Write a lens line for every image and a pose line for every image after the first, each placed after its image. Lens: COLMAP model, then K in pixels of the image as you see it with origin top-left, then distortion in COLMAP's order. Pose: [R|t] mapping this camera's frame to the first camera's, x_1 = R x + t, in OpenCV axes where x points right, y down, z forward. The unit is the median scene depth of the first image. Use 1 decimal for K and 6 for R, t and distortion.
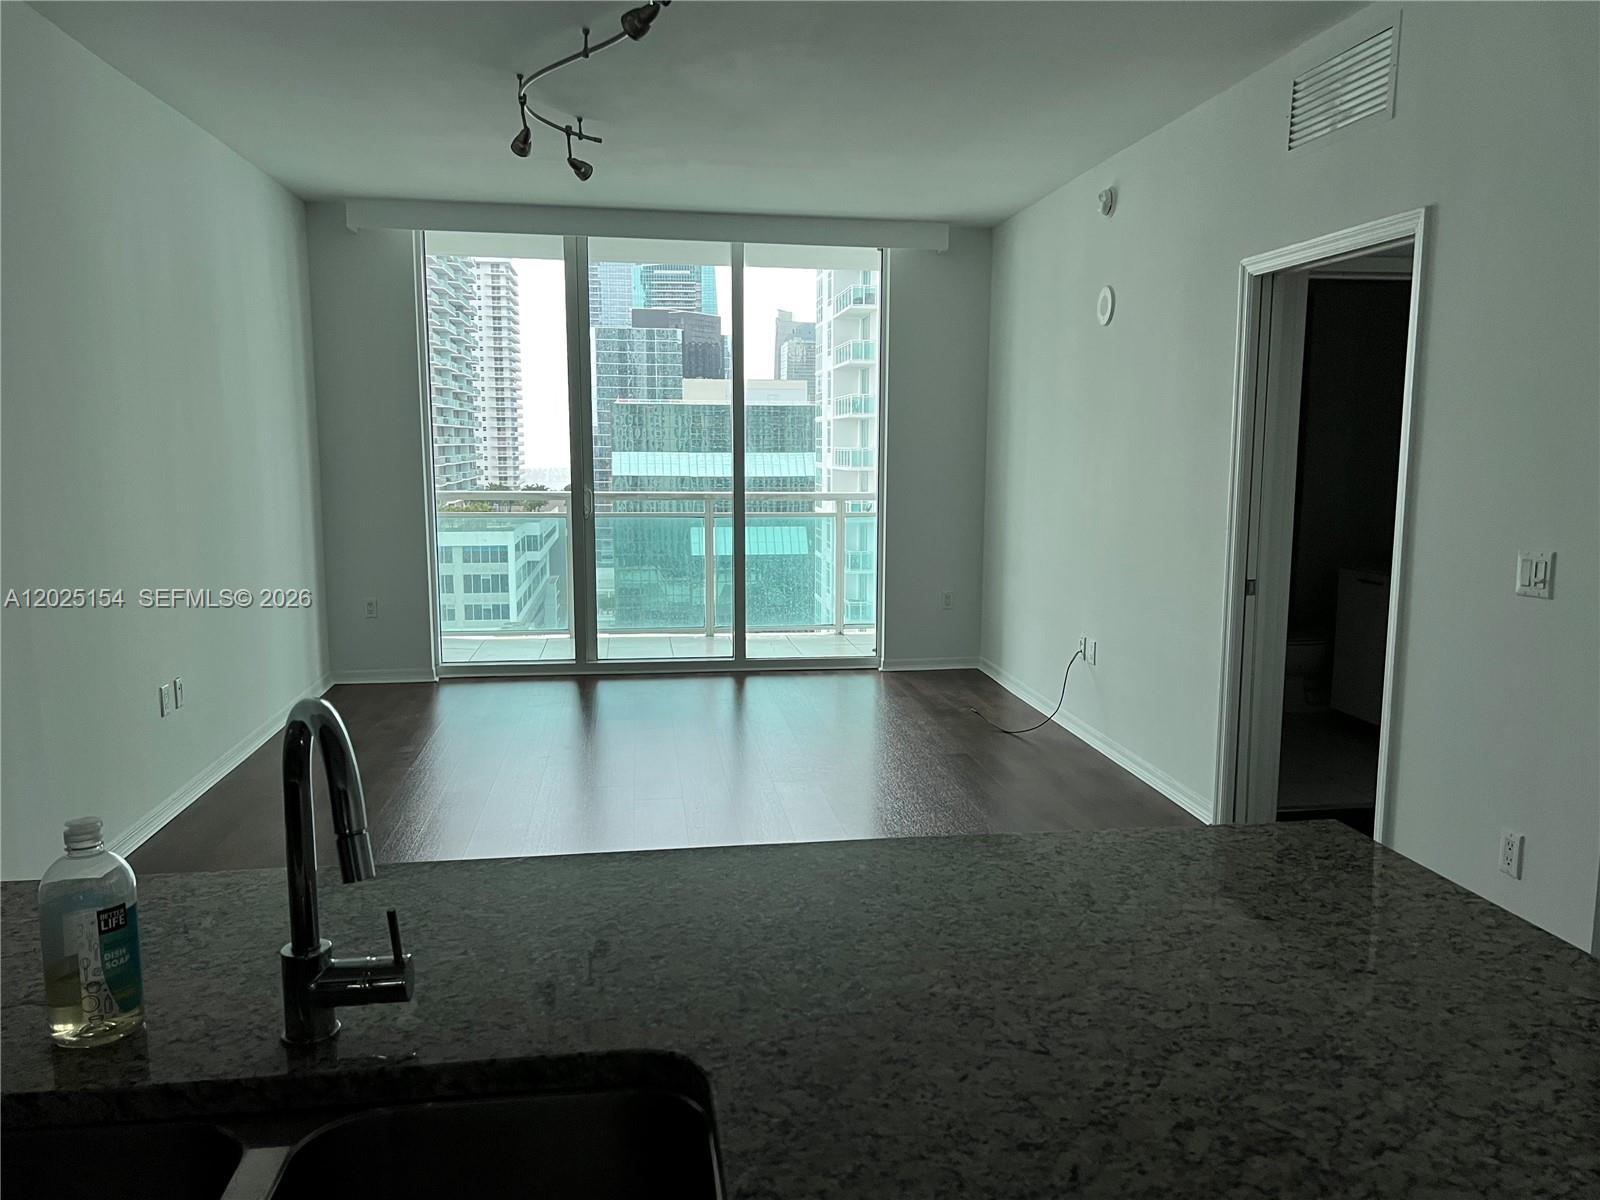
lens RADIAL K [[1230.8, 0, 829.7], [0, 1230.8, 633.4], [0, 0, 1]] dist [0.113258, -0.102196]
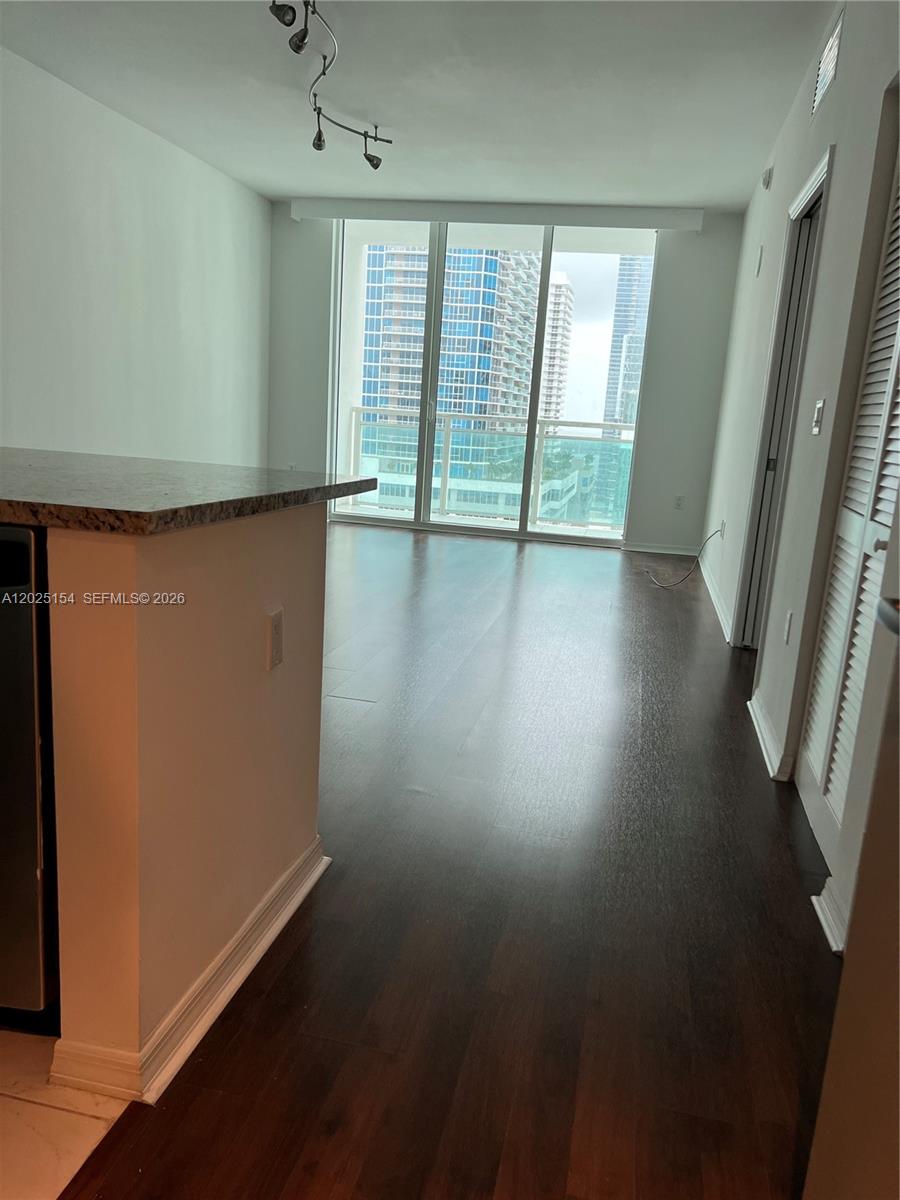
lens RADIAL K [[923.1, 0, 447.4], [0, 923.1, 621.1], [0, 0, 1]] dist [0.113258, -0.102196]
pose [[0.932612, 0.133258, -0.335377, 0.221314], [-0.114866, 0.990607, 0.074187, 0.056378], [0.342113, -0.030664, 0.939158, -0.040897]]
